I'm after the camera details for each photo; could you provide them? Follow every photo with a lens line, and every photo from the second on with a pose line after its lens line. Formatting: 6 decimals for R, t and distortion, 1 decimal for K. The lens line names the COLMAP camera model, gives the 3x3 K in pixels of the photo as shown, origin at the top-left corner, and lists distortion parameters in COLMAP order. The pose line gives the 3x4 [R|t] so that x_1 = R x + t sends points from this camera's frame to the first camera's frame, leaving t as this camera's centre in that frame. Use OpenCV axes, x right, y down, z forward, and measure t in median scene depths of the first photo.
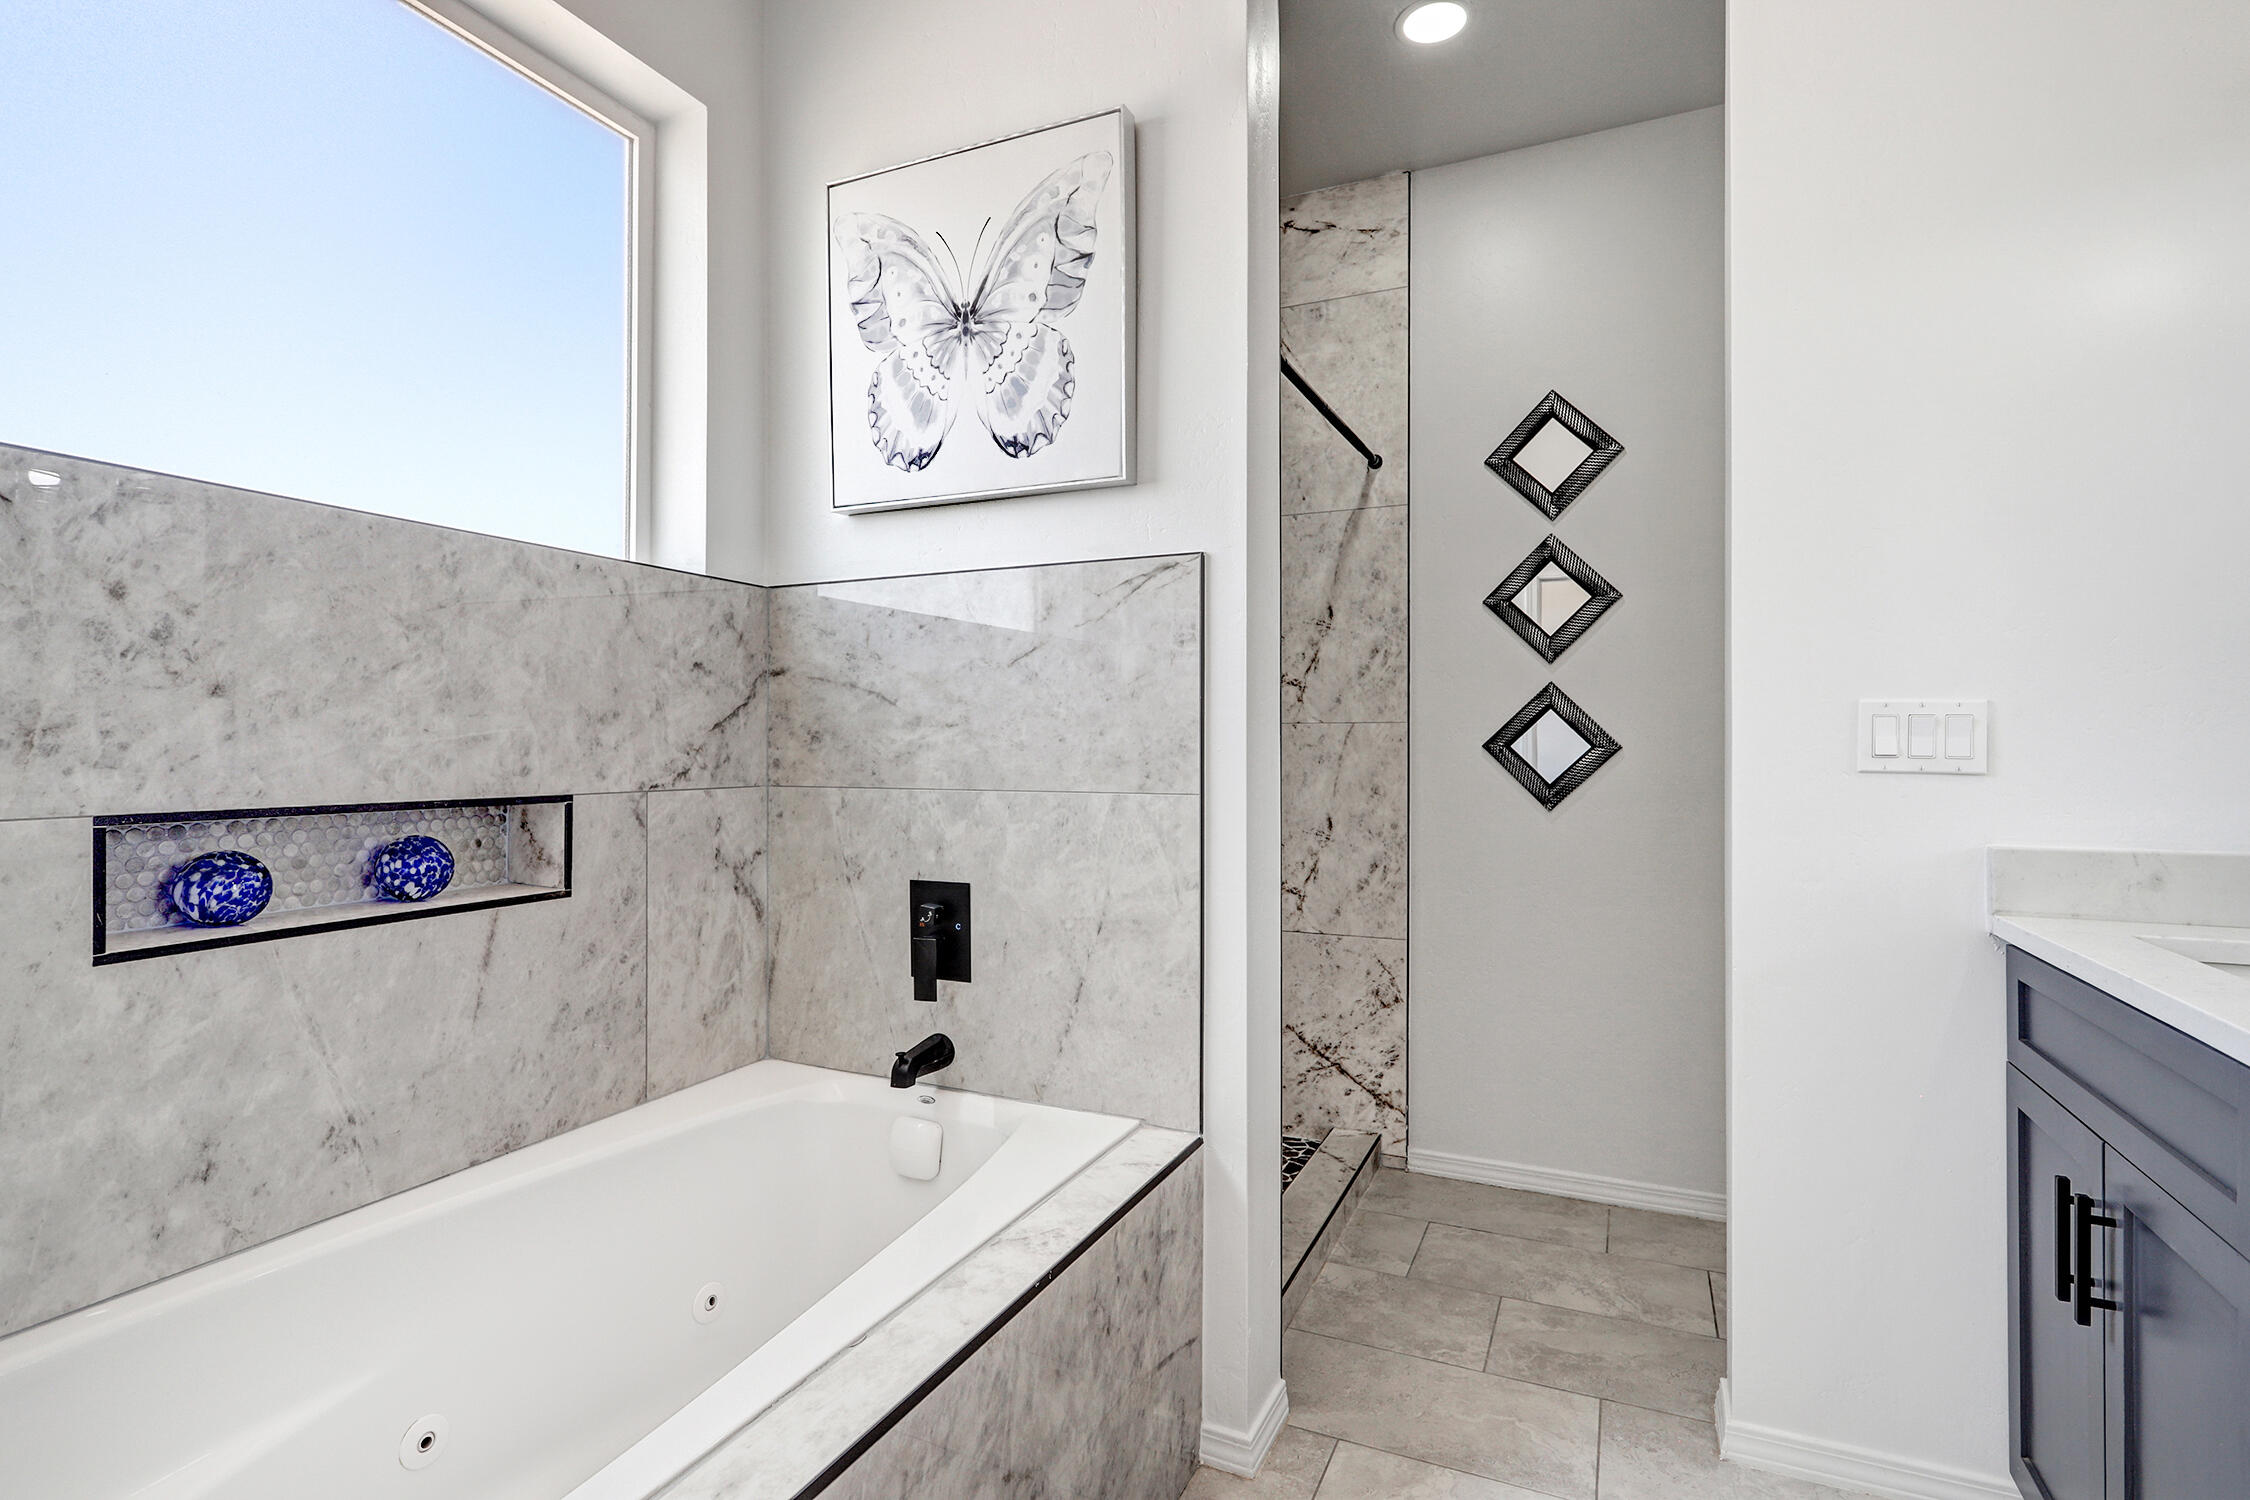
lens RADIAL K [[1074.5, 0, 1129.4], [0, 1074.5, 750.1], [0, 0, 1]] dist [0.000108, 0.000149]
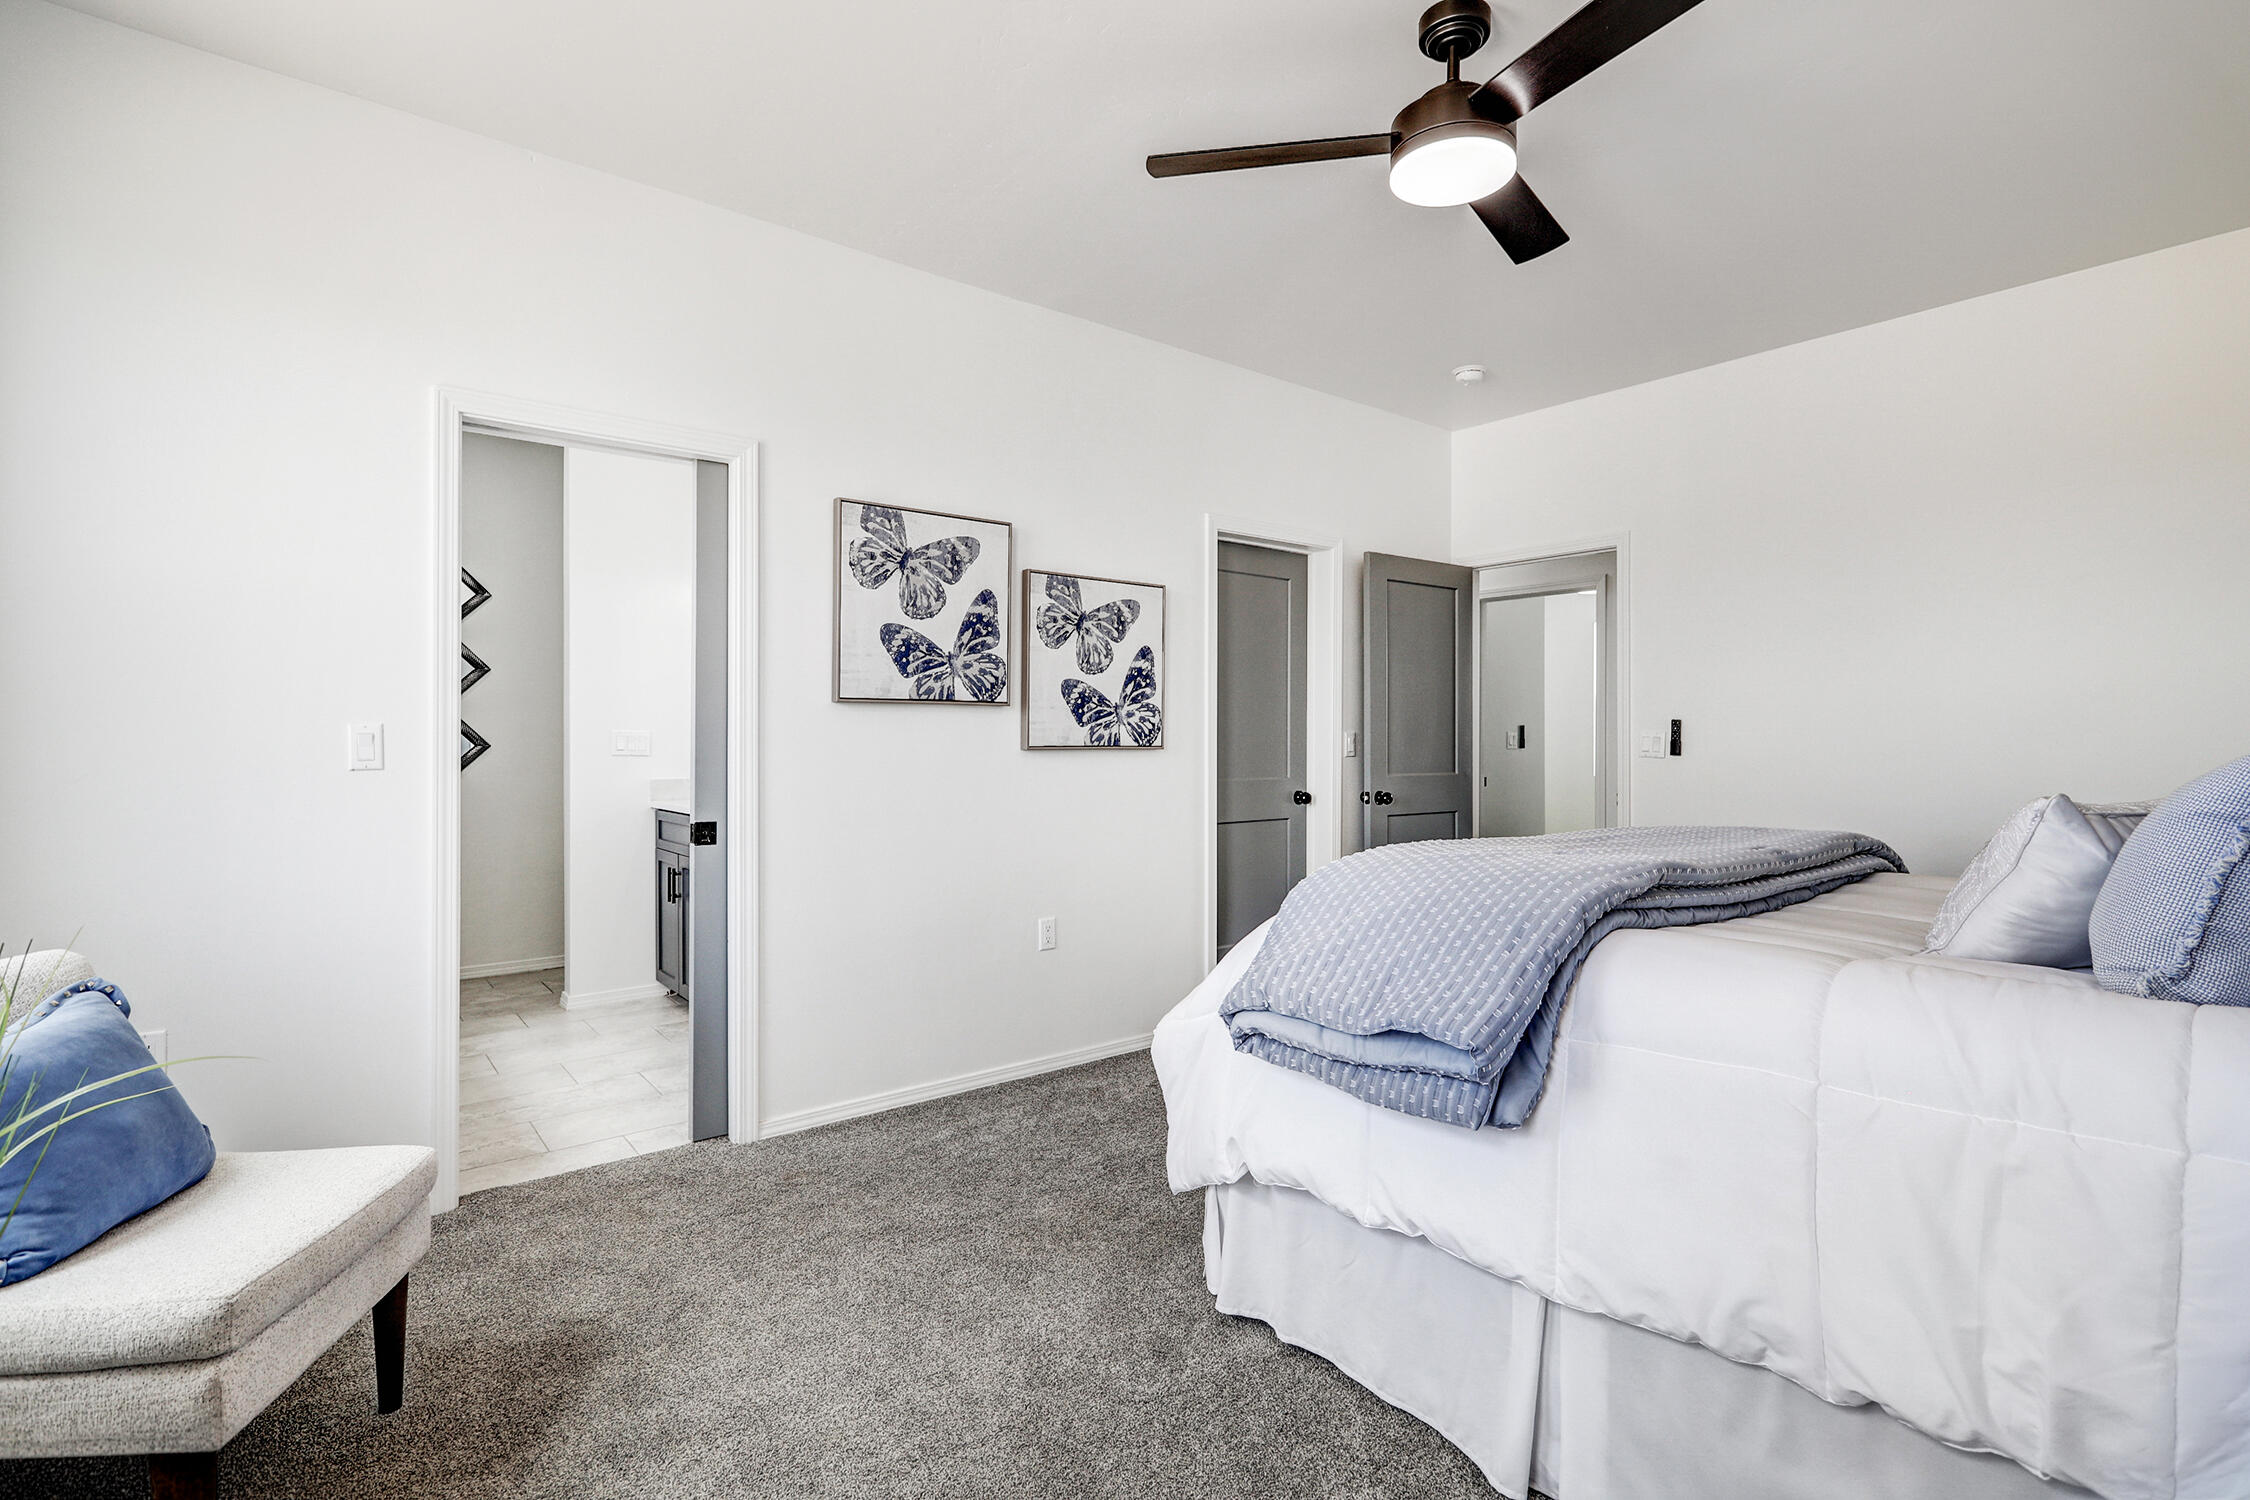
lens RADIAL K [[1074.5, 0, 1127.1], [0, 1074.5, 746.4], [0, 0, 1]] dist [0.000108, 0.000149]
pose [[0.444064, -0.001441, 0.895994, -1.434487], [-0.004615, 0.999982, 0.003895, -0.024764], [-0.895983, -0.005865, 0.444049, -1.686887]]
